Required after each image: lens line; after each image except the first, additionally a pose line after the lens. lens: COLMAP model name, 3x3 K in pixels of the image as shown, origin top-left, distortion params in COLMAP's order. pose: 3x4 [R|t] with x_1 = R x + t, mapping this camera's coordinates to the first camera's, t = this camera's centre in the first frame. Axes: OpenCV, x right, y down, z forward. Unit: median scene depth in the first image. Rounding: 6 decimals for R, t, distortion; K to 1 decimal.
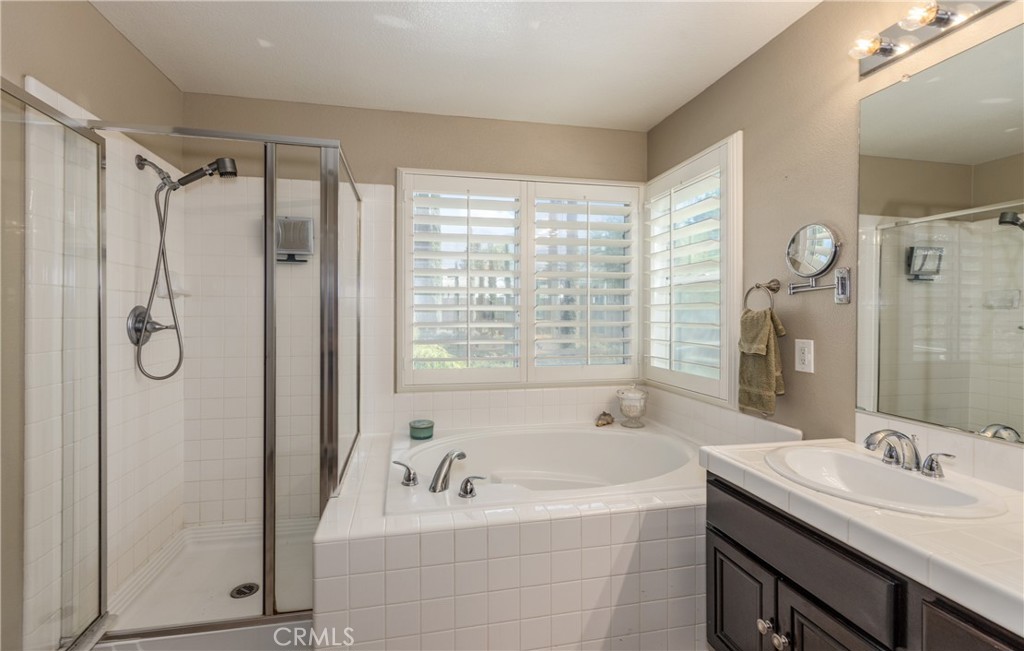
lens RADIAL K [[446.7, 0, 508.3], [0, 446.7, 315.9], [0, 0, 1]] dist [-0.000464, -0.000028]
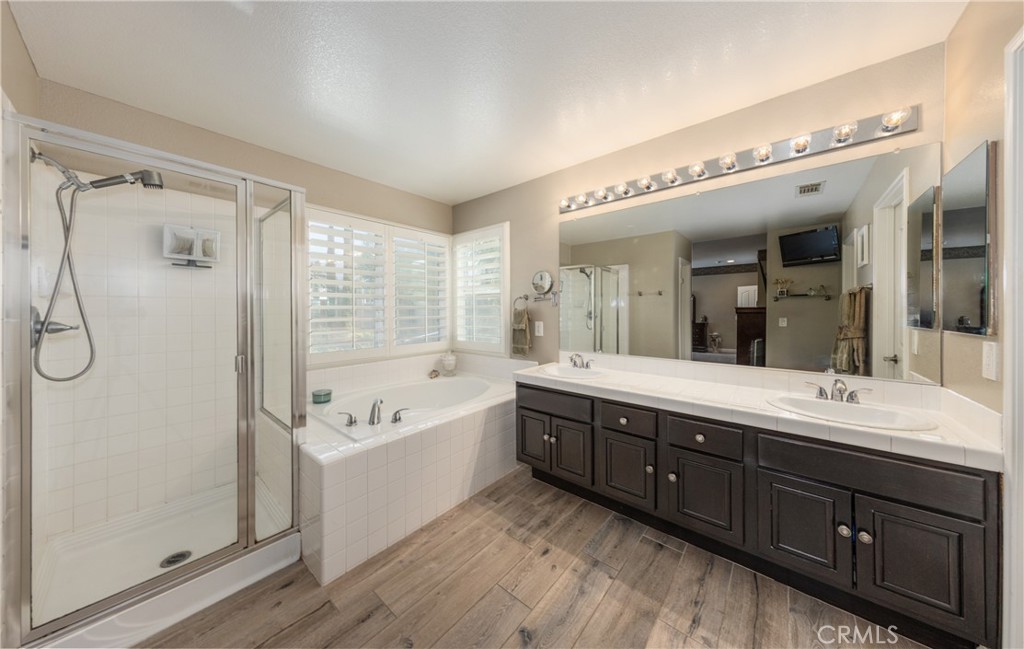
lens RADIAL K [[318.1, 0, 510.9], [0, 318.1, 313.8], [0, 0, 1]] dist [0.000375, 0.000003]
pose [[0.778184, -0.012770, 0.627907, -0.451627], [0.010442, 0.999918, 0.007394, 0.000058], [-0.627950, 0.000802, 0.778253, -0.162379]]
